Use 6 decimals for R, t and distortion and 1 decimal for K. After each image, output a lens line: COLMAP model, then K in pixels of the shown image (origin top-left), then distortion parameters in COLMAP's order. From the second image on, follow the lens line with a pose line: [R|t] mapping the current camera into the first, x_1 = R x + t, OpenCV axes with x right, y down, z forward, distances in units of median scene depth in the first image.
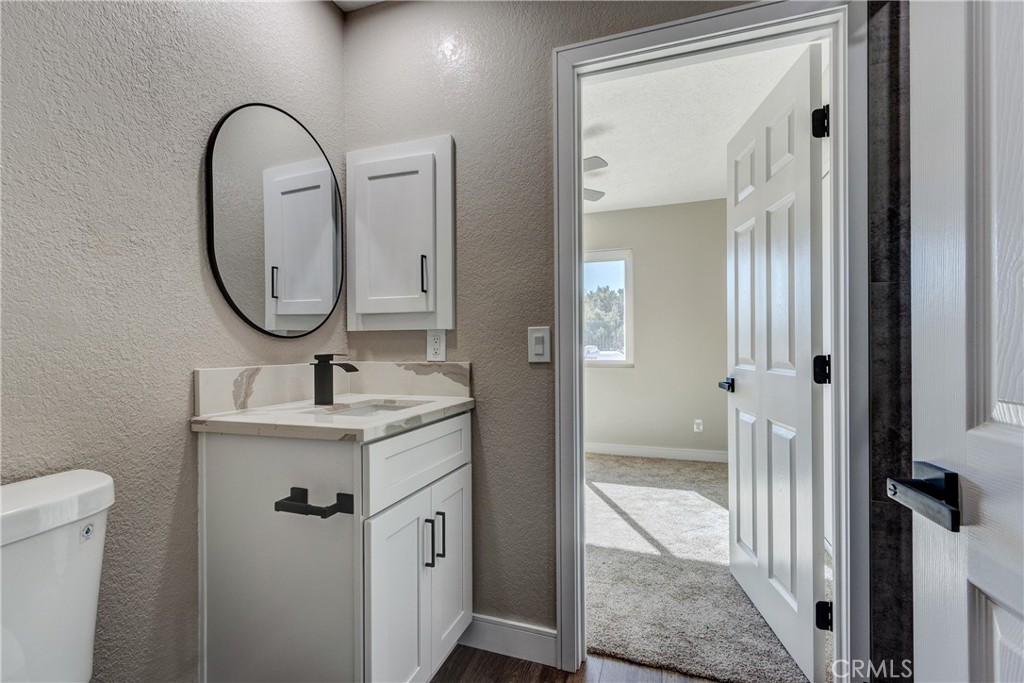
lens RADIAL K [[466.8, 0, 502.9], [0, 466.8, 345.8], [0, 0, 1]] dist [0.004988, -0.000084]
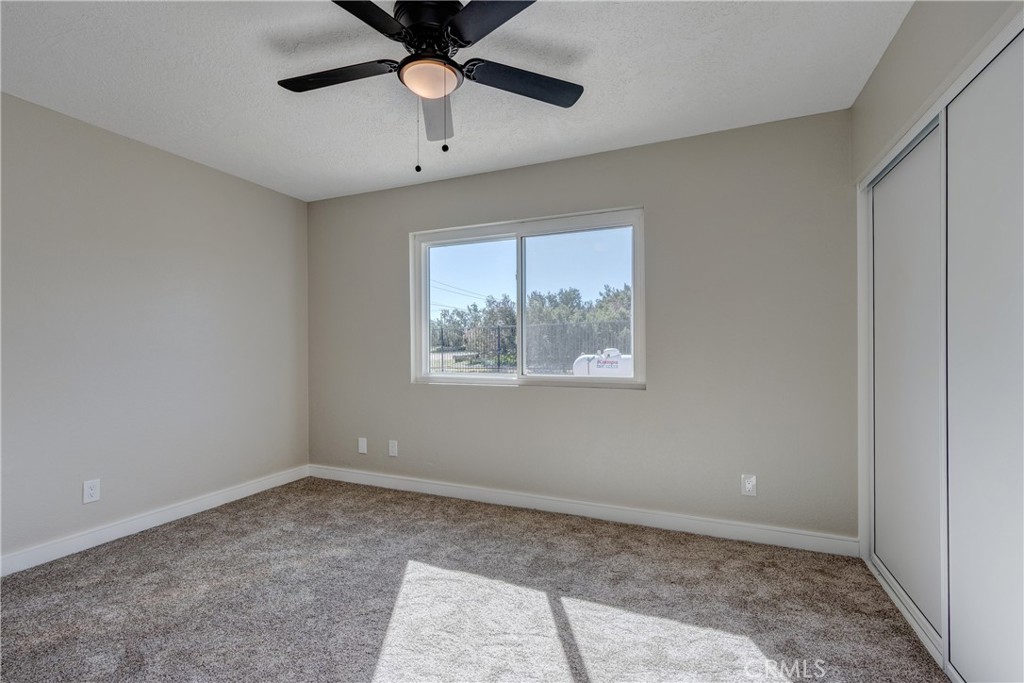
lens RADIAL K [[466.8, 0, 502.9], [0, 466.8, 345.8], [0, 0, 1]] dist [0.004988, -0.000084]
pose [[0.998112, 0.001031, -0.061404, 0.142831], [-0.001095, 0.999999, -0.001014, -0.015929], [0.061403, 0.001080, 0.998112, 0.395101]]
